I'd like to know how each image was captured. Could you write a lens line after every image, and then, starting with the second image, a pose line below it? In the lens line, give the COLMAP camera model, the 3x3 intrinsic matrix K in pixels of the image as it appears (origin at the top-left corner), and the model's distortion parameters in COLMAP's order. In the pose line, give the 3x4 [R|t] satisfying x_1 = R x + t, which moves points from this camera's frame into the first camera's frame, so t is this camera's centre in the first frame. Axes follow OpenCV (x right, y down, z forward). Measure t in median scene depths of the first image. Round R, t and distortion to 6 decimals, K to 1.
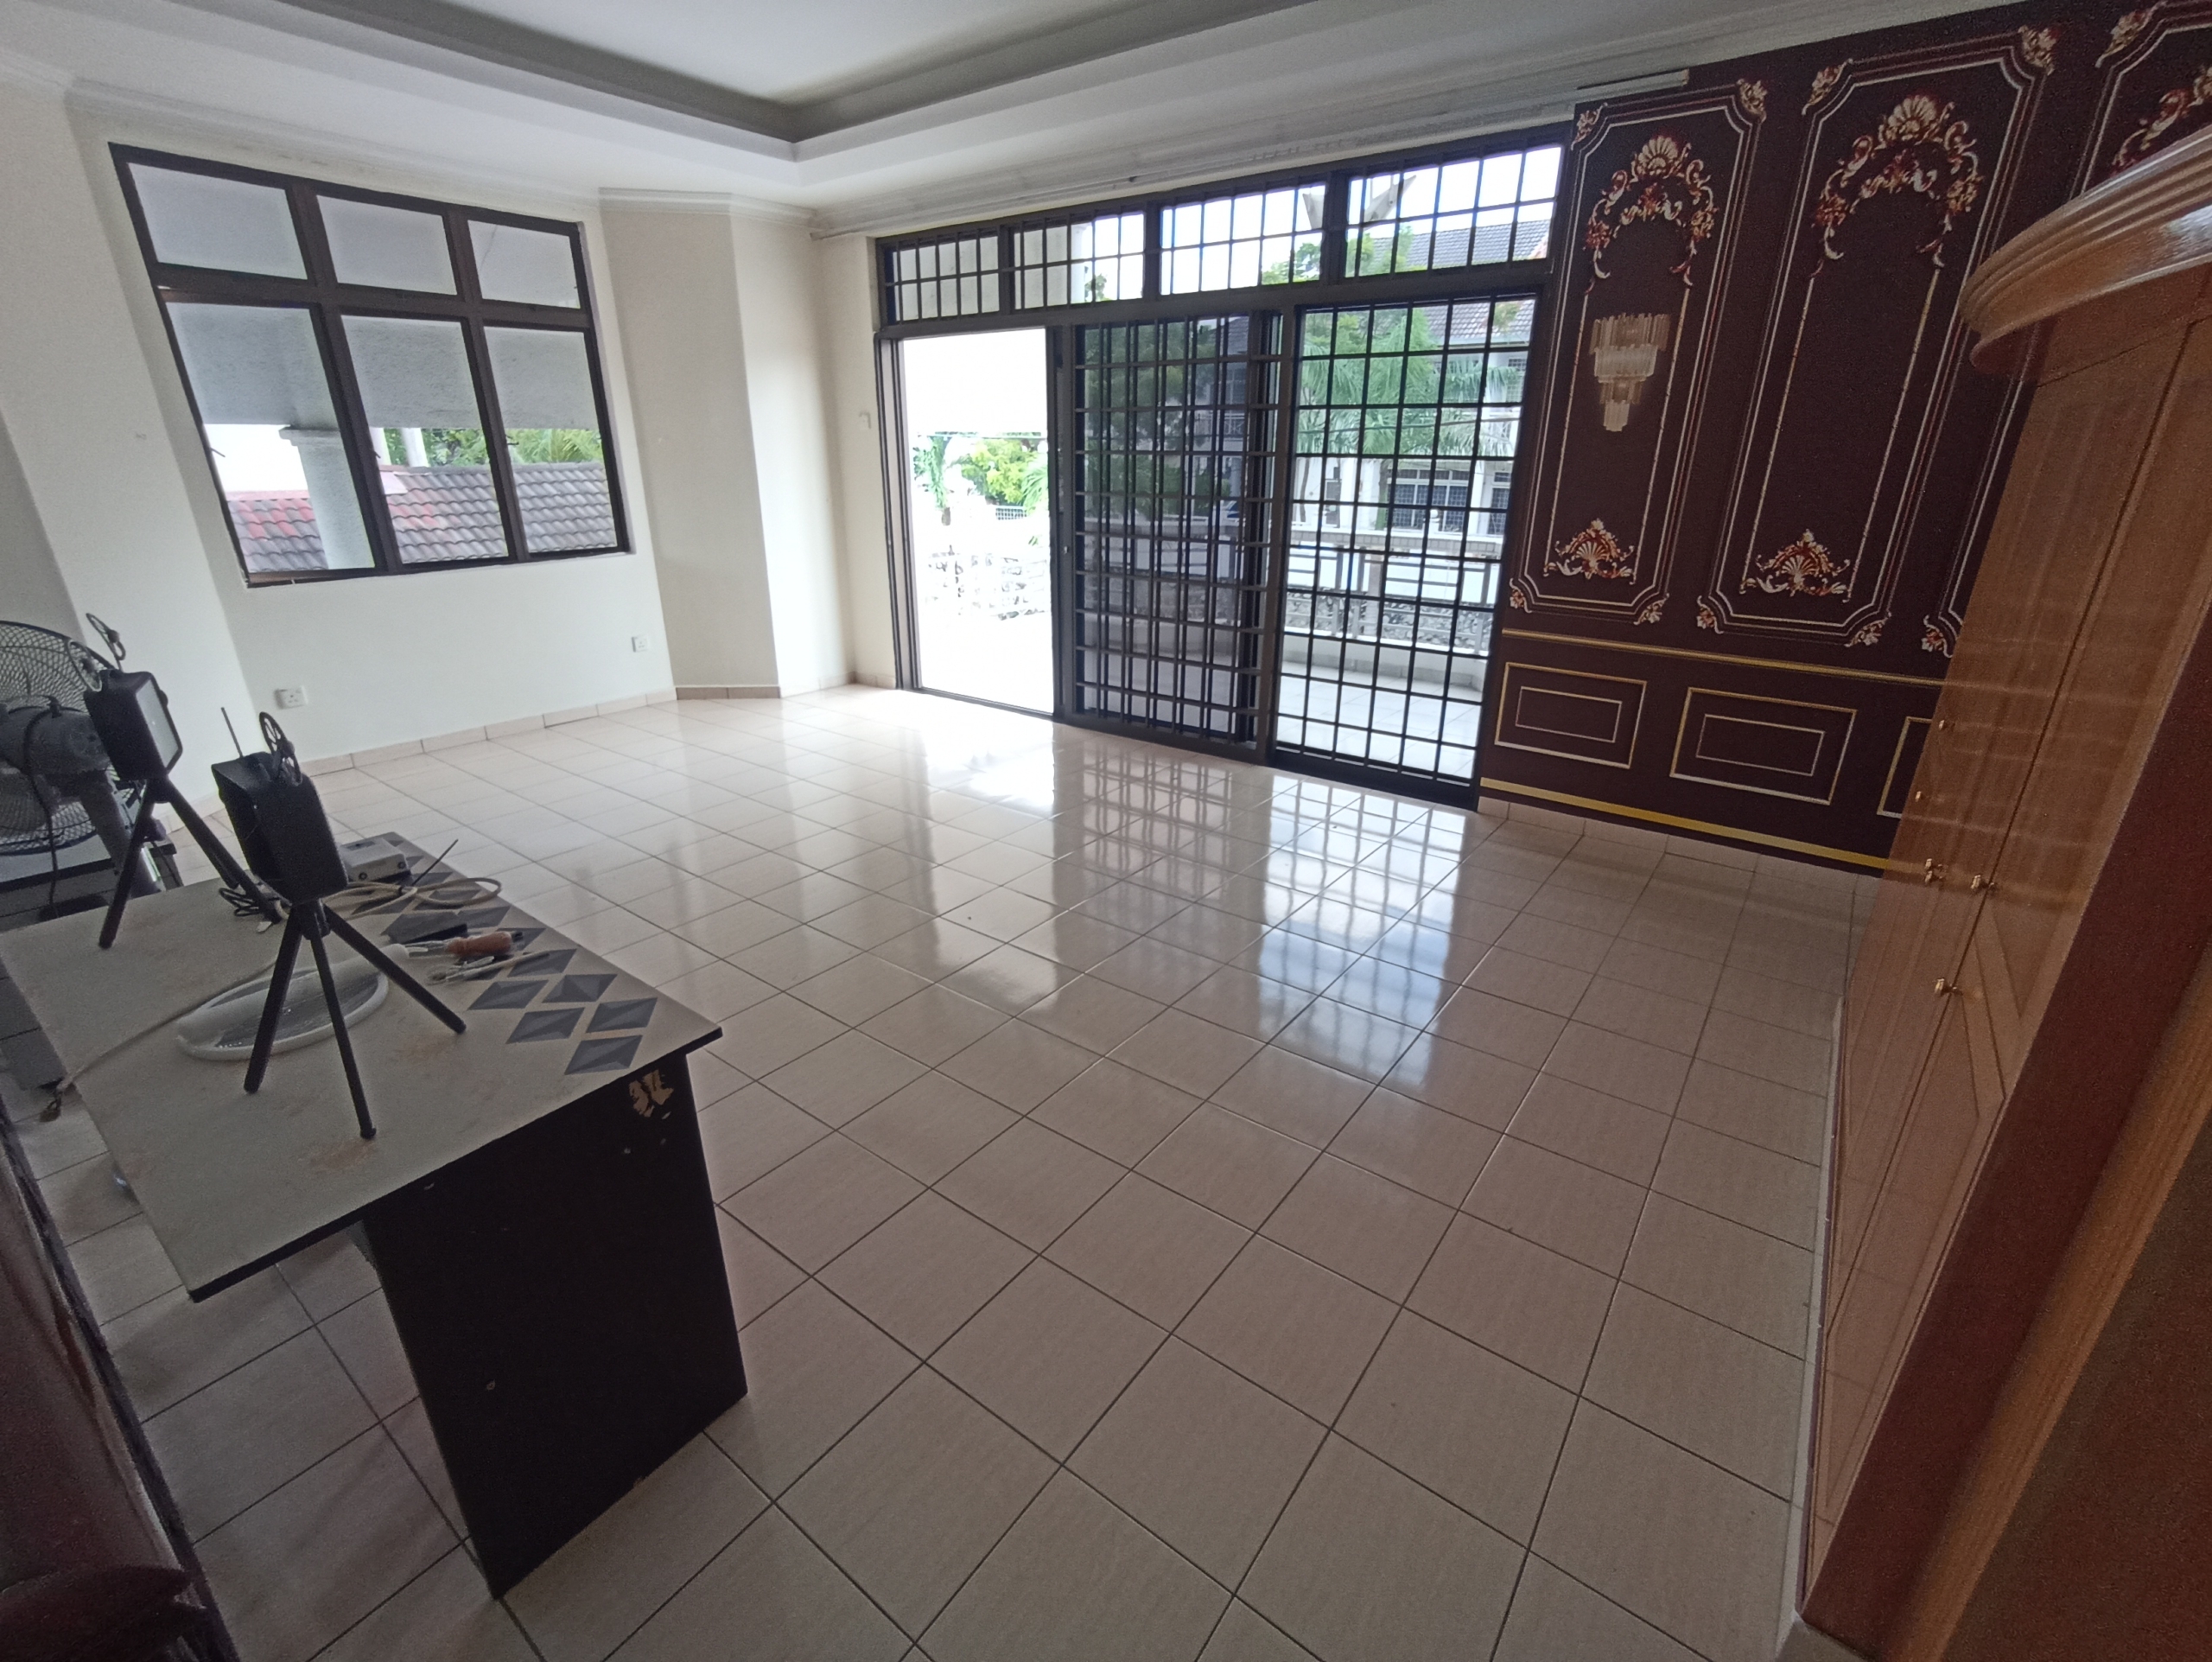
lens RADIAL K [[1027.4, 0, 1098.1], [0, 1027.4, 842.1], [0, 0, 1]] dist [0.007544, 0.000070]
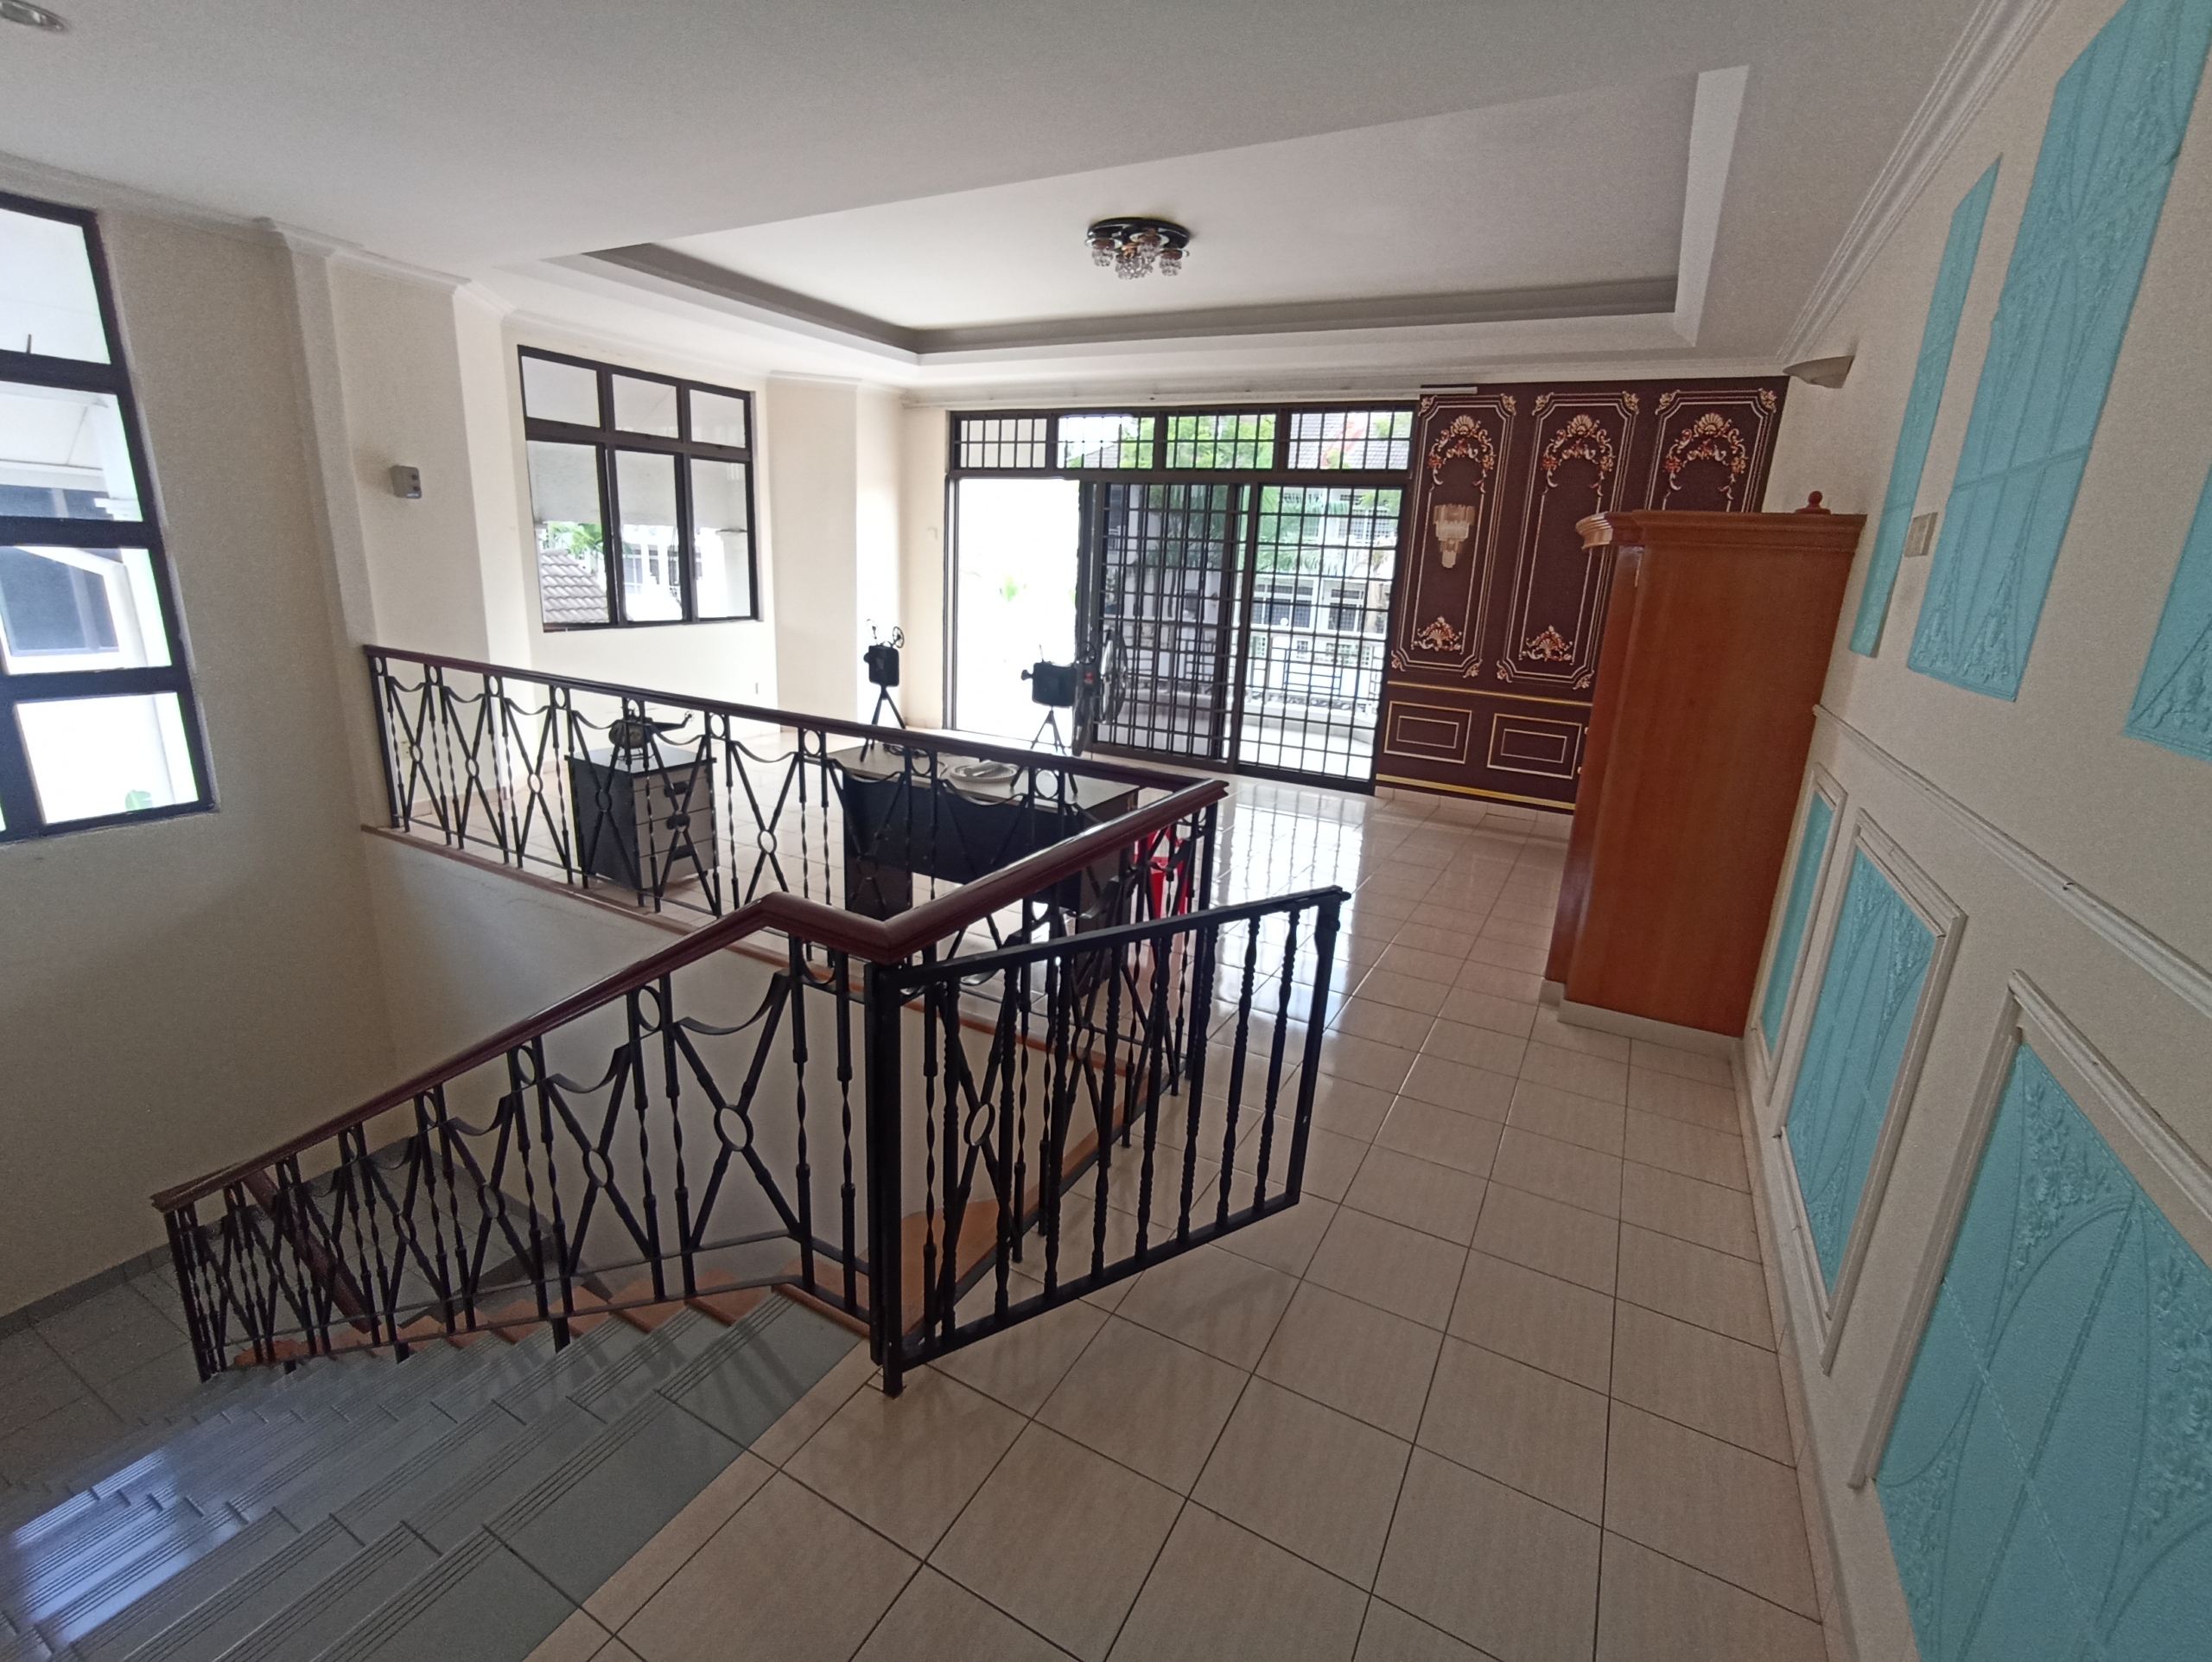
lens RADIAL K [[1027.4, 0, 1097.7], [0, 1027.4, 826.5], [0, 0, 1]] dist [0.007544, 0.000070]
pose [[0.993670, 0.018676, 0.110774, -0.211502], [-0.006168, 0.993667, -0.112197, 0.183073], [-0.112168, 0.110804, 0.987492, -0.468650]]
